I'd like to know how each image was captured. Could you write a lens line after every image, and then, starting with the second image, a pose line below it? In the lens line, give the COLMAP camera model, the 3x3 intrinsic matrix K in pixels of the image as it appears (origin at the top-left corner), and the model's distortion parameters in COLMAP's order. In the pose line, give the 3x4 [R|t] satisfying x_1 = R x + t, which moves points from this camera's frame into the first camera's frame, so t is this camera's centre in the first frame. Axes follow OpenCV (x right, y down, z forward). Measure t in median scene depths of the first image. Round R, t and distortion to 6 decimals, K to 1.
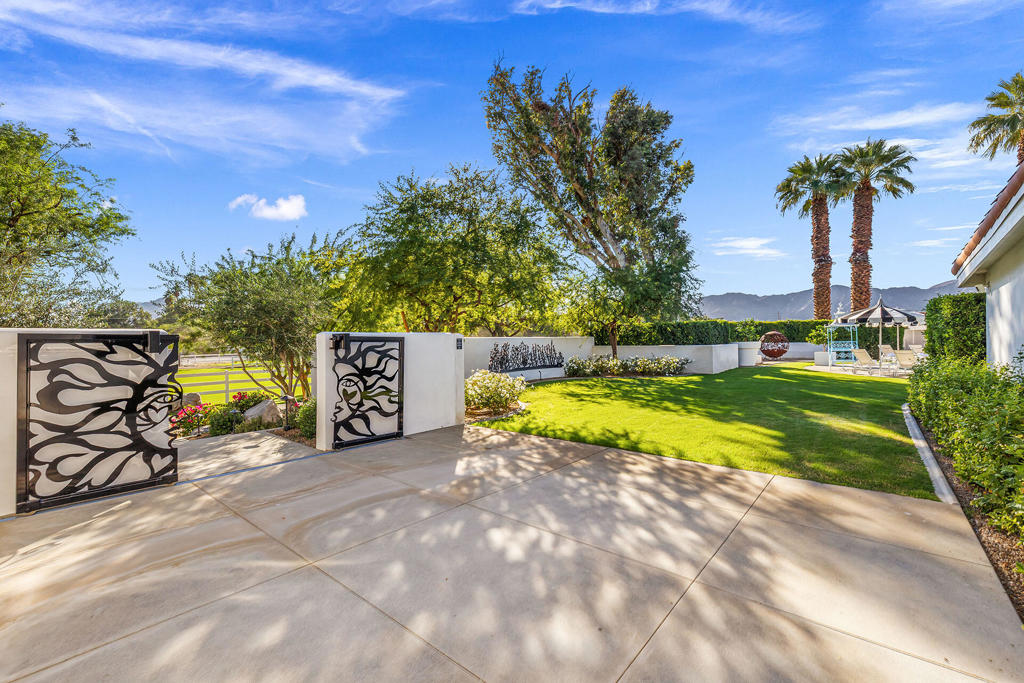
lens RADIAL K [[437.4, 0, 510.0], [0, 437.4, 337.7], [0, 0, 1]] dist [-0.001427, -0.000363]
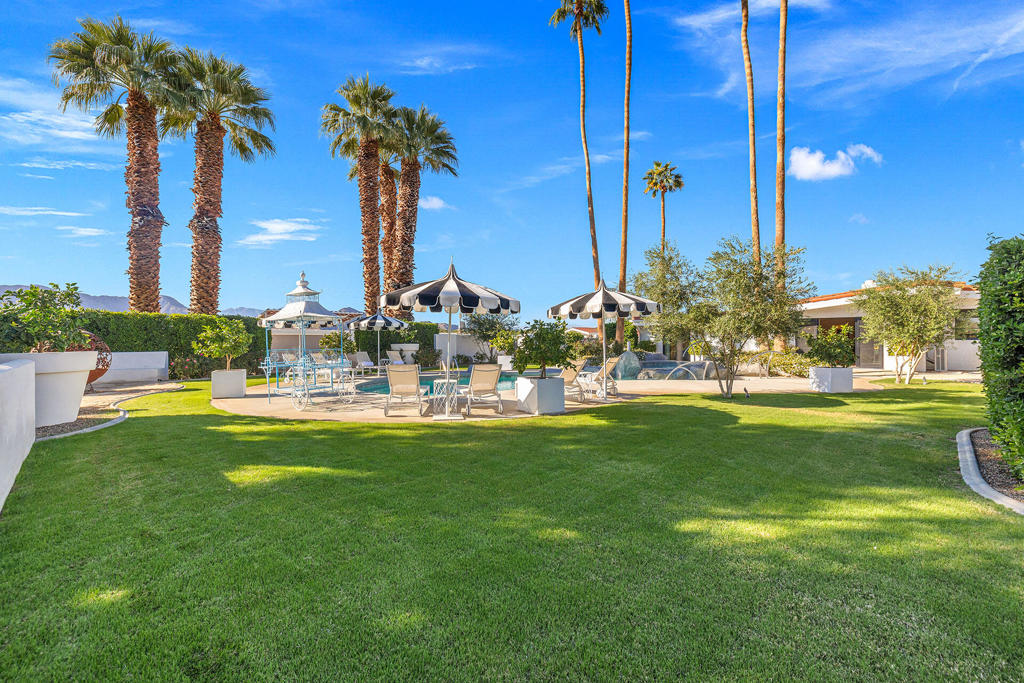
lens RADIAL K [[432.0, 0, 510.6], [0, 432.0, 342.5], [0, 0, 1]] dist [-0.001266, -0.000680]
pose [[0.106704, 0.012245, 0.994215, 0.209728], [0.000156, 0.999924, -0.012332, 0.005679], [-0.994291, 0.001471, 0.106694, 0.501853]]
